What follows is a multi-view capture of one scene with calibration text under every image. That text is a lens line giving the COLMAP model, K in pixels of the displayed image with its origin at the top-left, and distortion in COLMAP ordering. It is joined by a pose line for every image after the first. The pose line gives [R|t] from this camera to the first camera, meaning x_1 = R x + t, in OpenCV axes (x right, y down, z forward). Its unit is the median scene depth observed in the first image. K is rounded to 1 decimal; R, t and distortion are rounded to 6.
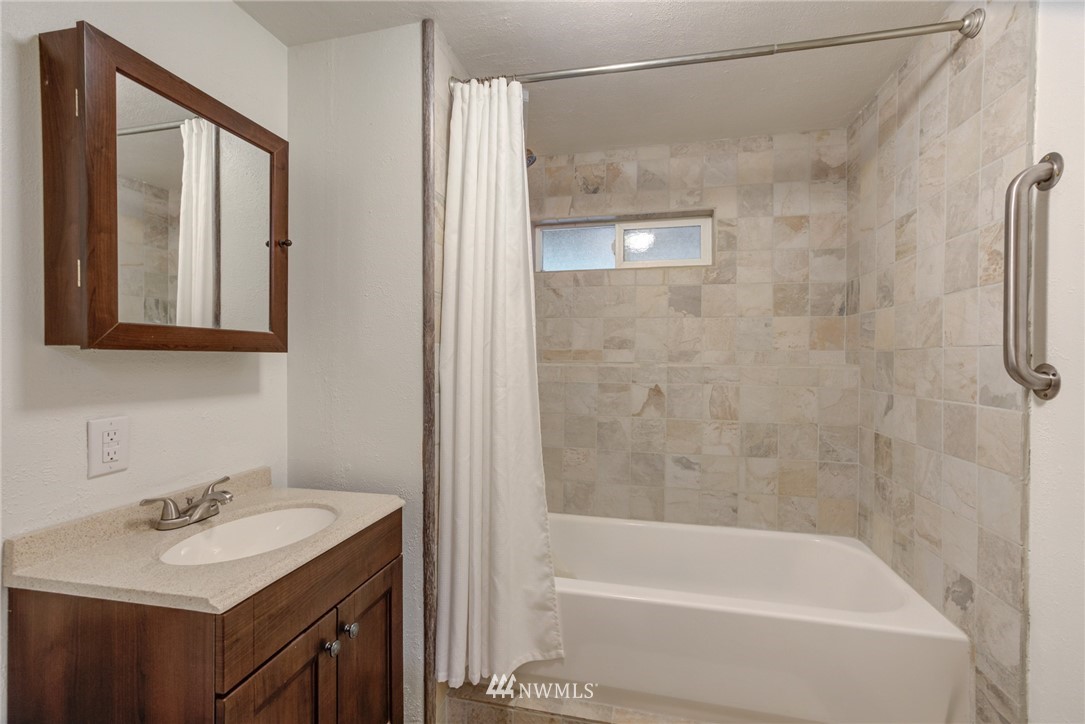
lens RADIAL K [[490.2, 0, 545.7], [0, 490.2, 362.6], [0, 0, 1]] dist [-0.010637, 0.008539]
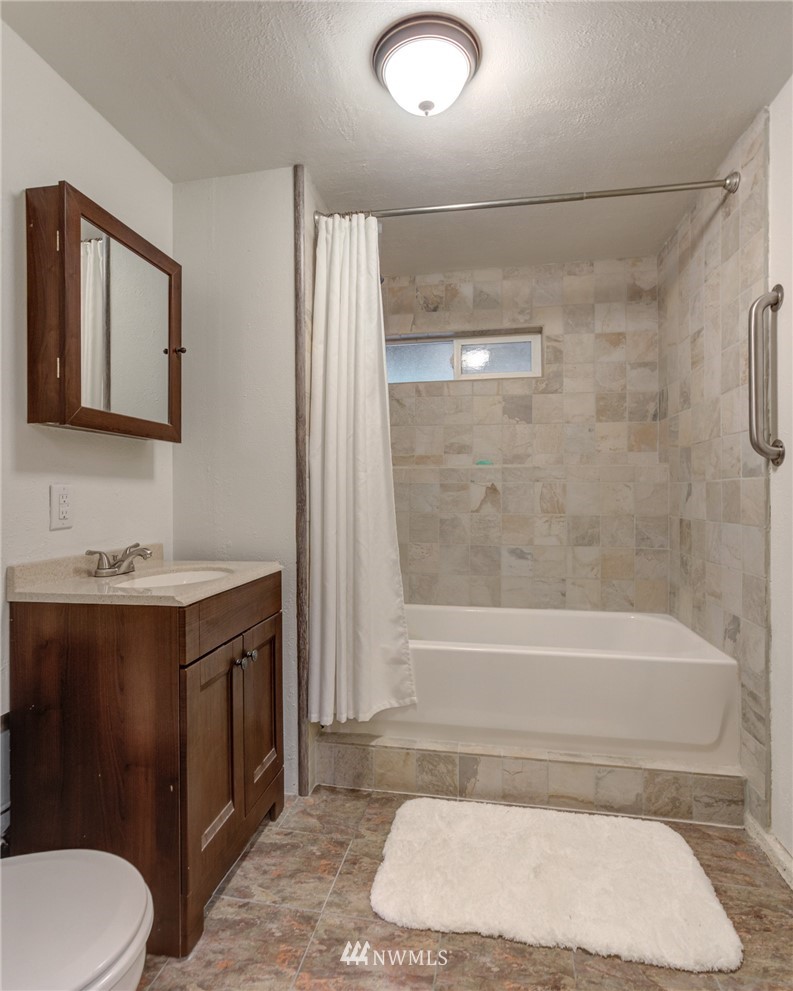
lens RADIAL K [[546.3, 0, 395.5], [0, 546.3, 491.3], [0, 0, 1]] dist [-0.014340, 0.002444]
pose [[0.998980, -0.006995, 0.044601, -0.070126], [0.007698, 0.999848, -0.015612, 0.116718], [-0.044485, 0.015939, 0.998883, -0.322929]]
